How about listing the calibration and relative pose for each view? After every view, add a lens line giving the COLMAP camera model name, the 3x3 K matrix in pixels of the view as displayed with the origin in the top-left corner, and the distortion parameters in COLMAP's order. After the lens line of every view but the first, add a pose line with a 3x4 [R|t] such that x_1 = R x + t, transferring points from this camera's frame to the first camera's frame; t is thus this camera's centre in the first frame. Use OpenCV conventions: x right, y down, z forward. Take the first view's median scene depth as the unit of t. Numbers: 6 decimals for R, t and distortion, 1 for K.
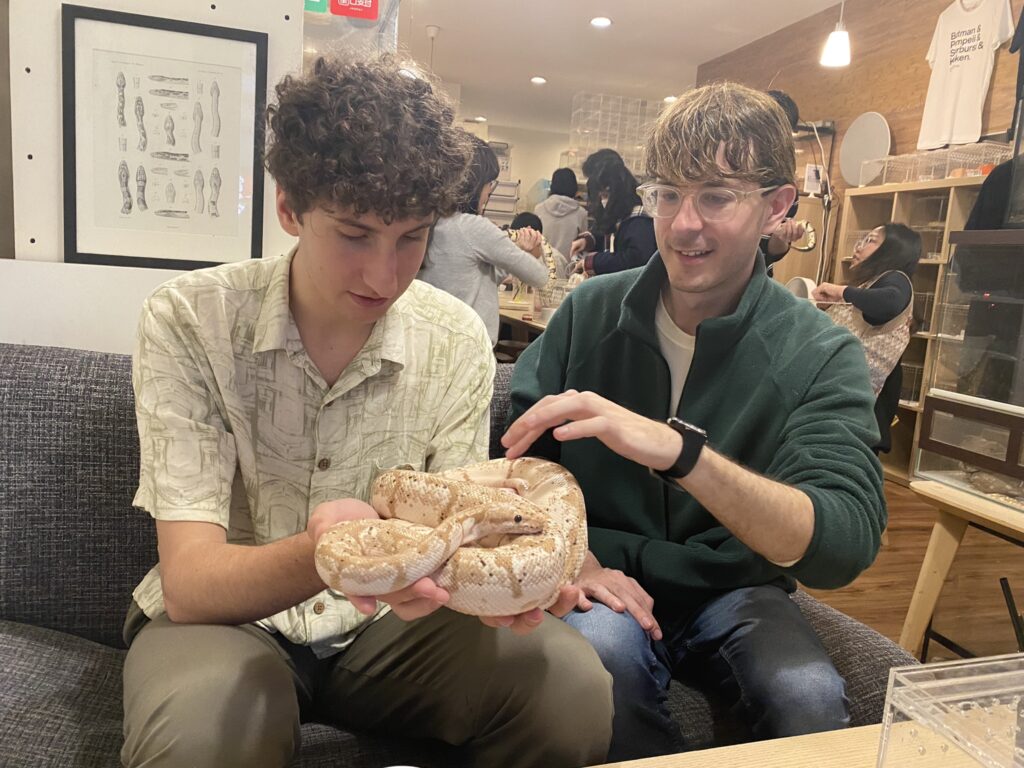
lens RADIAL K [[779.4, 0, 509.7], [0, 779.4, 377.4], [0, 0, 1]] dist [0.011927, -0.007529]
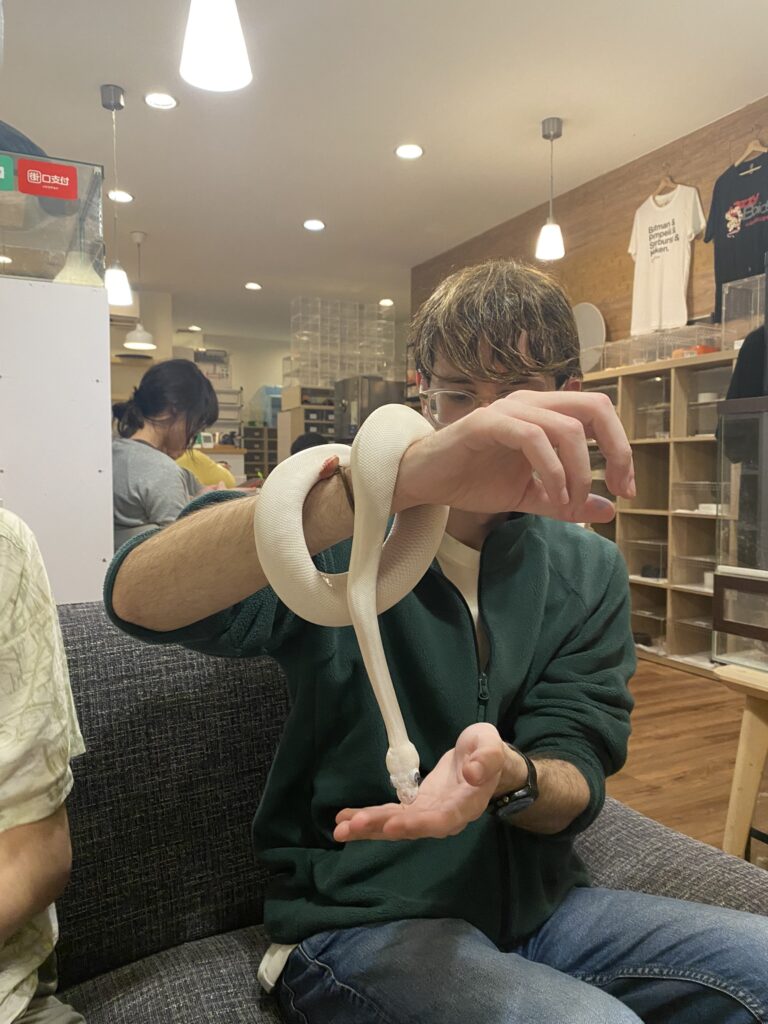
lens RADIAL K [[779.4, 0, 384.0], [0, 779.4, 512.0], [0, 0, 1]] dist [0.011927, -0.007529]
pose [[0.979543, -0.078112, 0.185457, -0.012555], [0.094557, 0.992175, -0.081536, -0.005527], [-0.177637, 0.097404, 0.979264, 0.066234]]
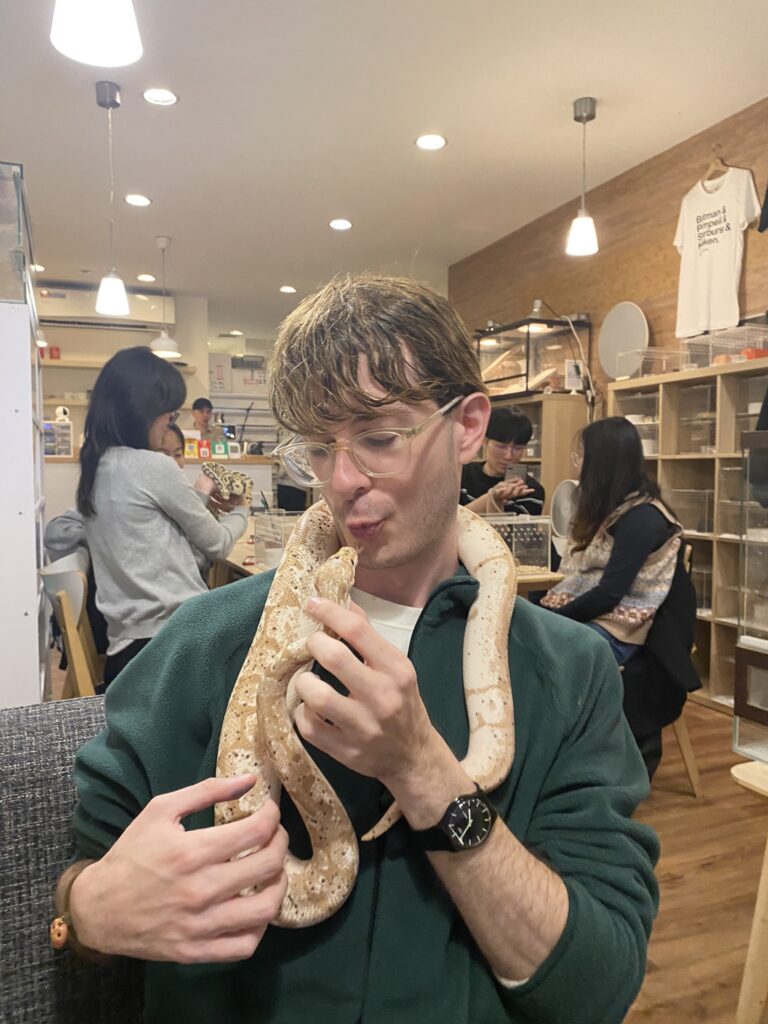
lens RADIAL K [[777.2, 0, 381.7], [0, 777.2, 520.0], [0, 0, 1]] dist [0.009733, 0.000973]
pose [[0.991577, -0.077995, 0.103398, 0.057459], [0.086127, 0.993331, -0.076657, -0.033143], [-0.096729, 0.084917, 0.991682, 0.127383]]
